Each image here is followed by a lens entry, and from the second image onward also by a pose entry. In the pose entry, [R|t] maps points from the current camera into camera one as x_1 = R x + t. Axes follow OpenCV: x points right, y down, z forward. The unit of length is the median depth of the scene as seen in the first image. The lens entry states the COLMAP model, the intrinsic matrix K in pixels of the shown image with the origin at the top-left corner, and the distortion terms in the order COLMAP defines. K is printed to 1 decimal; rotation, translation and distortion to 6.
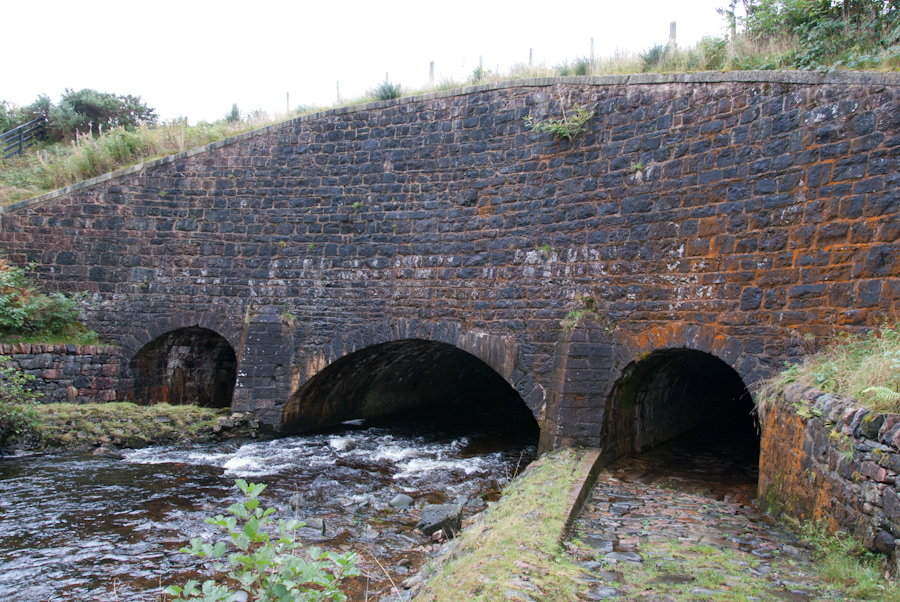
lens RADIAL K [[687.2, 0, 446.6], [0, 687.2, 303.4], [0, 0, 1]] dist [0.048320, -0.037288]
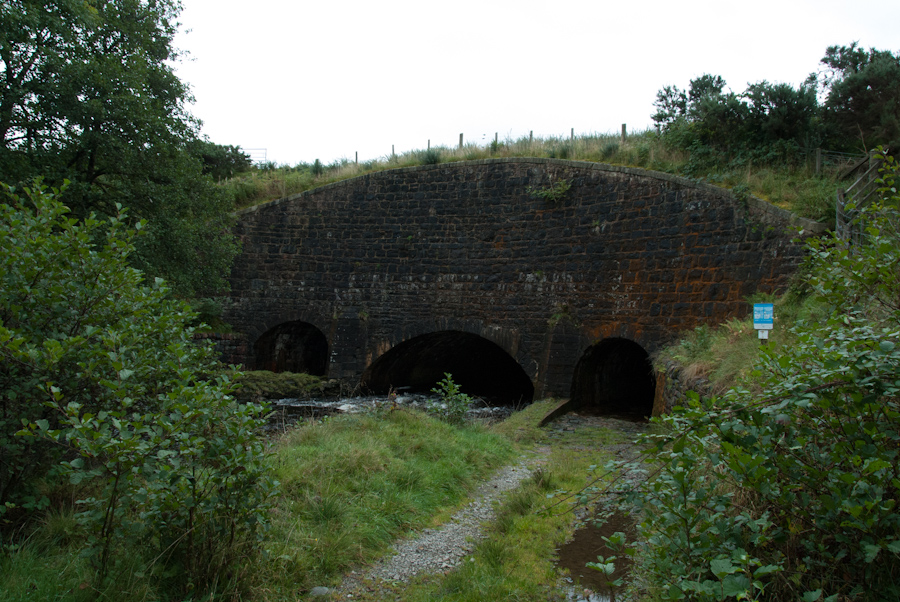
lens RADIAL K [[687.2, 0, 445.0], [0, 687.2, 307.6], [0, 0, 1]] dist [0.048320, -0.037288]
pose [[0.999955, 0.004270, -0.008425, -0.048931], [-0.004053, 0.999666, 0.025535, -0.036089], [0.008532, -0.025500, 0.999638, -0.495137]]
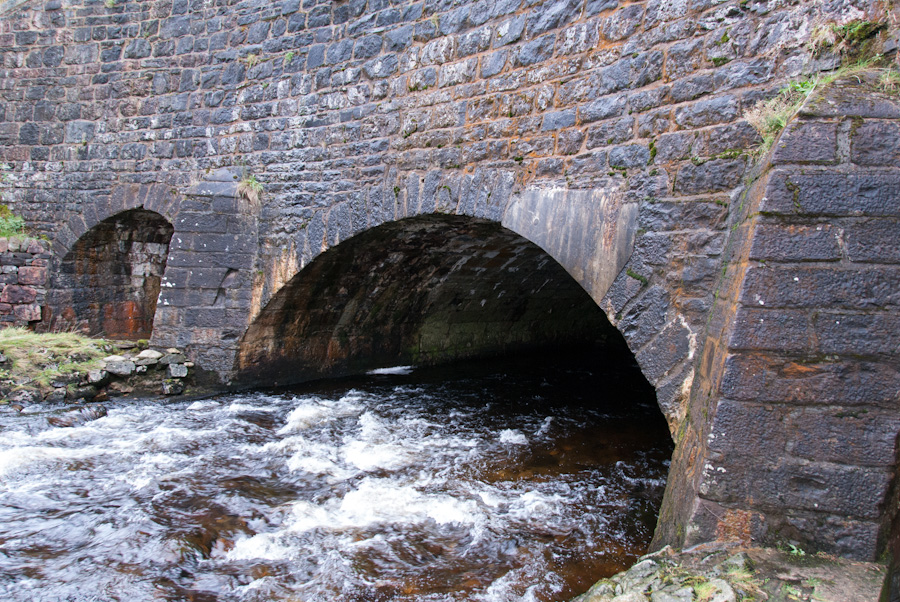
lens RADIAL K [[683.3, 0, 449.3], [0, 683.3, 309.1], [0, 0, 1]] dist [0.036889, -0.019779]
pose [[0.947475, 0.026465, -0.318733, 0.117020], [0.009192, 0.993906, 0.109851, 0.065436], [0.319698, -0.107011, 0.941457, 0.554697]]
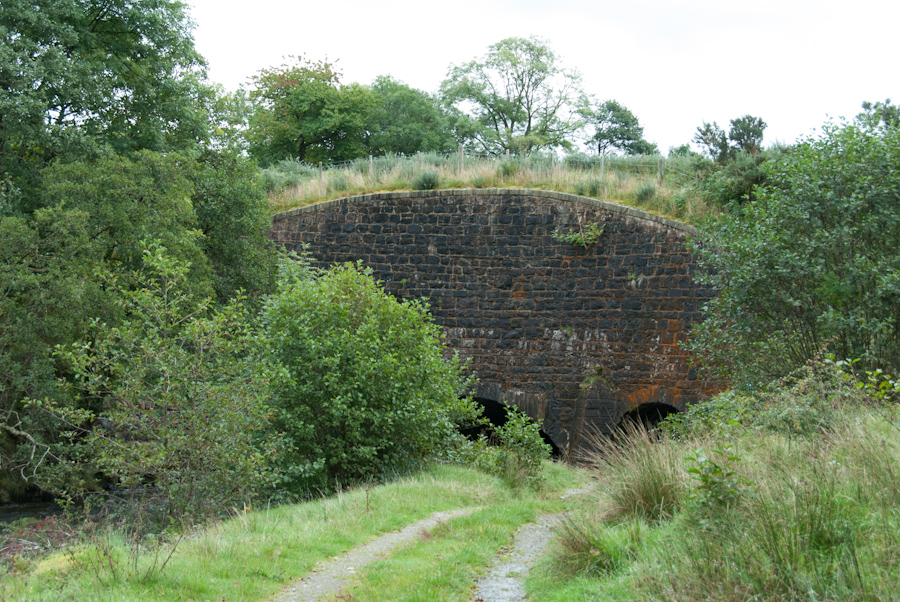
lens RADIAL K [[1792.5, 0, 450.0], [0, 1792.5, 302.9], [0, 0, 1]] dist [0.065045, 0.000000]
pose [[0.992709, -0.001229, 0.120529, -0.460406], [-0.000260, 0.999924, 0.012334, -0.157647], [-0.120535, -0.012275, 0.992633, -2.224323]]
